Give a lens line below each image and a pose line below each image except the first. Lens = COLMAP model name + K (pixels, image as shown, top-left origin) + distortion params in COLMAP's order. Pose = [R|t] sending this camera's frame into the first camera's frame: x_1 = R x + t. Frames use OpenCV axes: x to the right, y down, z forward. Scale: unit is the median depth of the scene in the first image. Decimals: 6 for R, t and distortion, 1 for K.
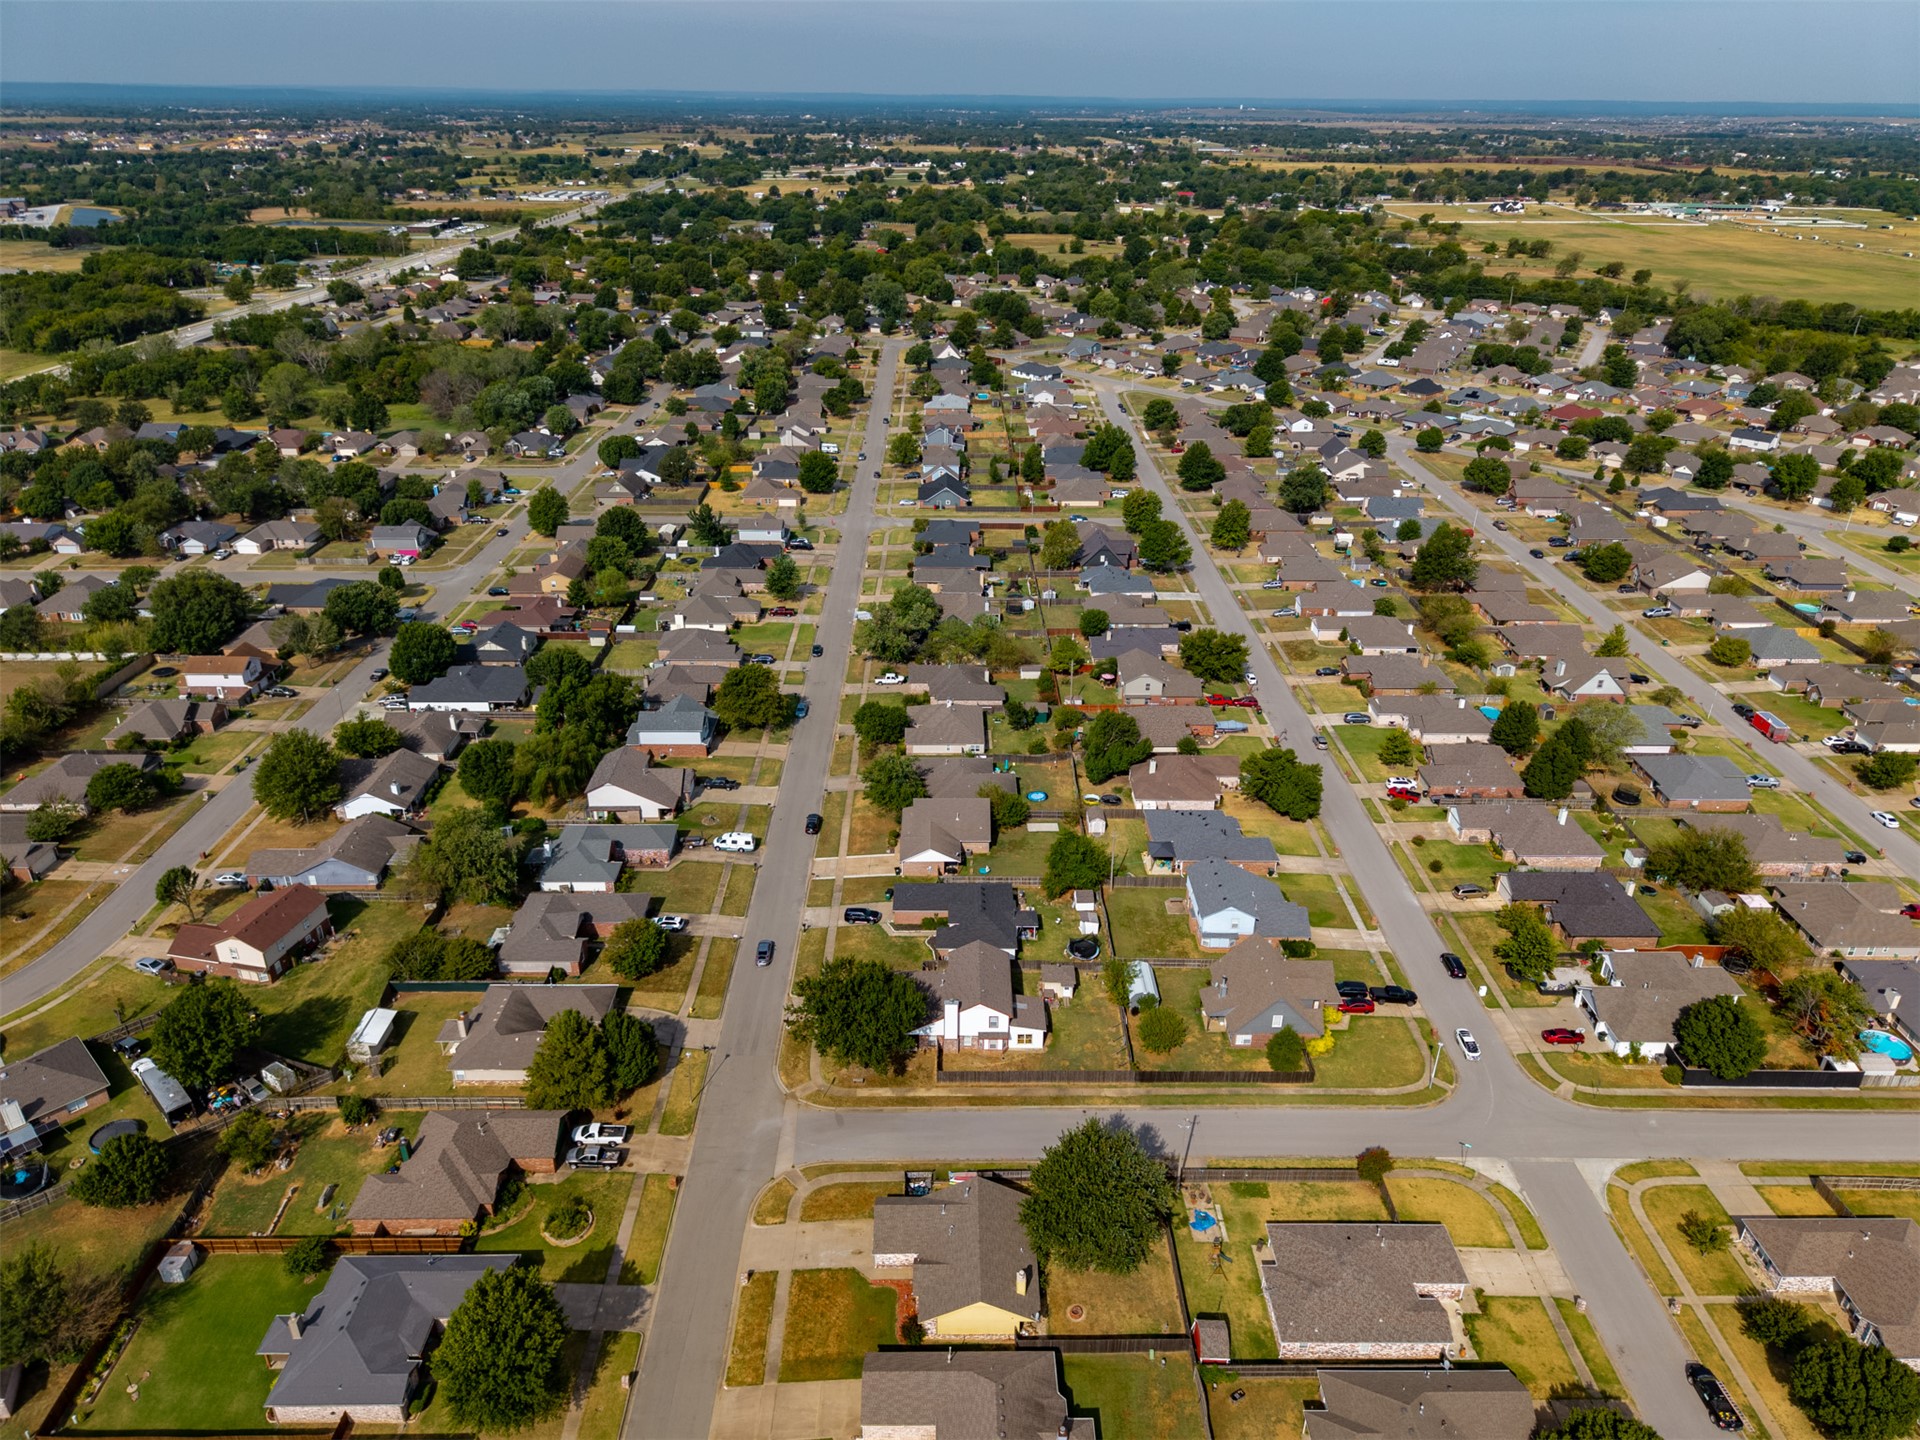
lens RADIAL K [[1295.0, 0, 951.5], [0, 1295.0, 655.9], [0, 0, 1]] dist [0.001849, -0.035519]
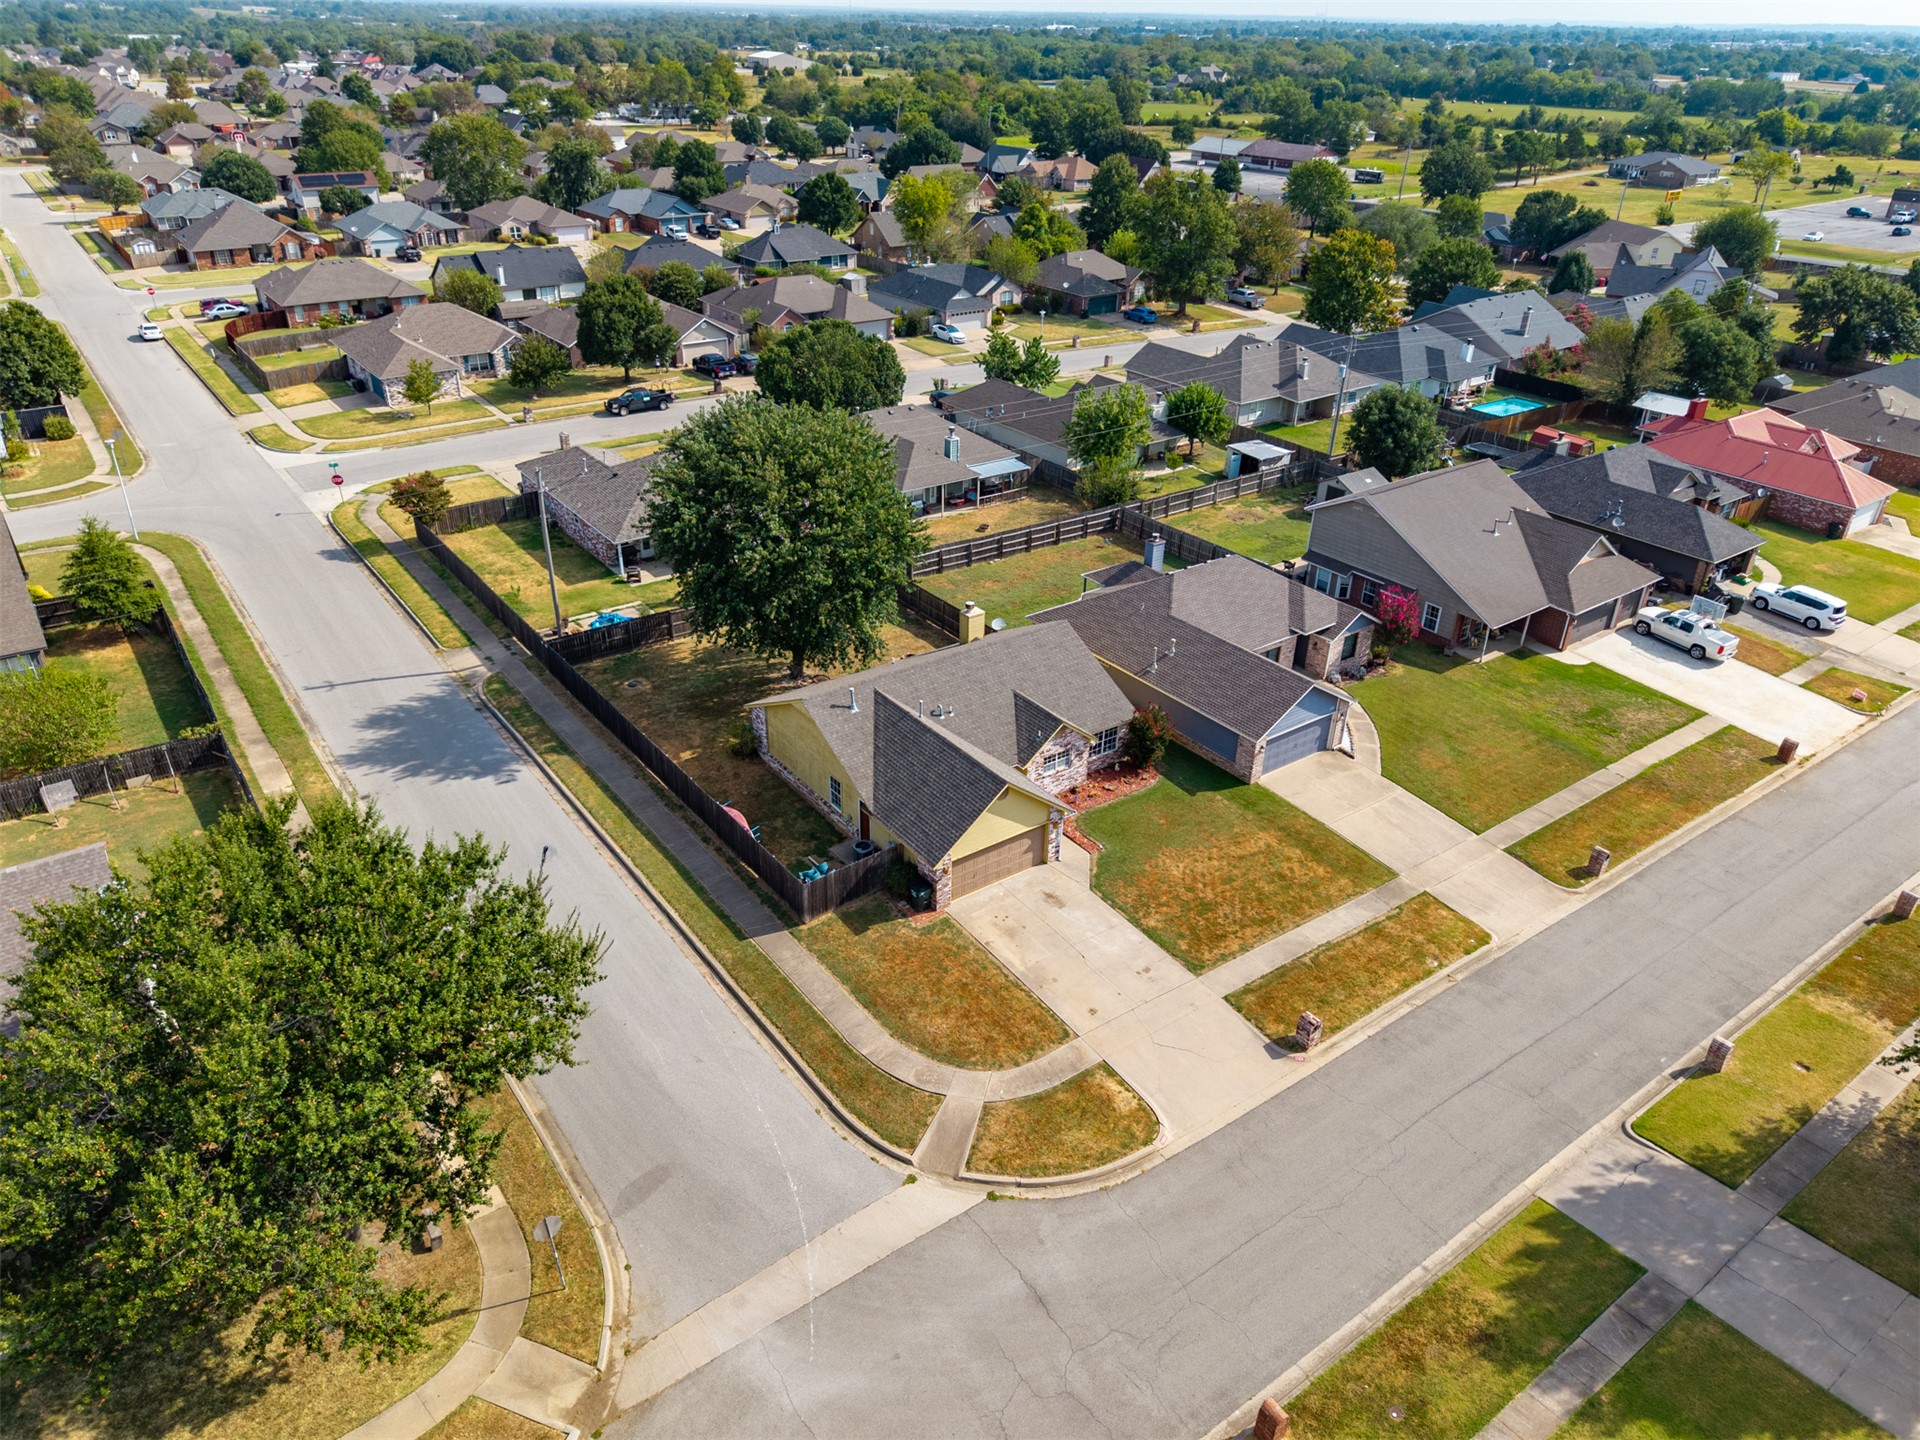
lens RADIAL K [[1284.9, 0, 965.1], [0, 1284.9, 720.4], [0, 0, 1]] dist [0.030816, -0.032255]
pose [[-0.589961, -0.400247, 0.701248, -0.293200], [0.297070, 0.699977, 0.649447, 0.140933], [-0.750797, 0.591468, -0.294058, 1.025670]]
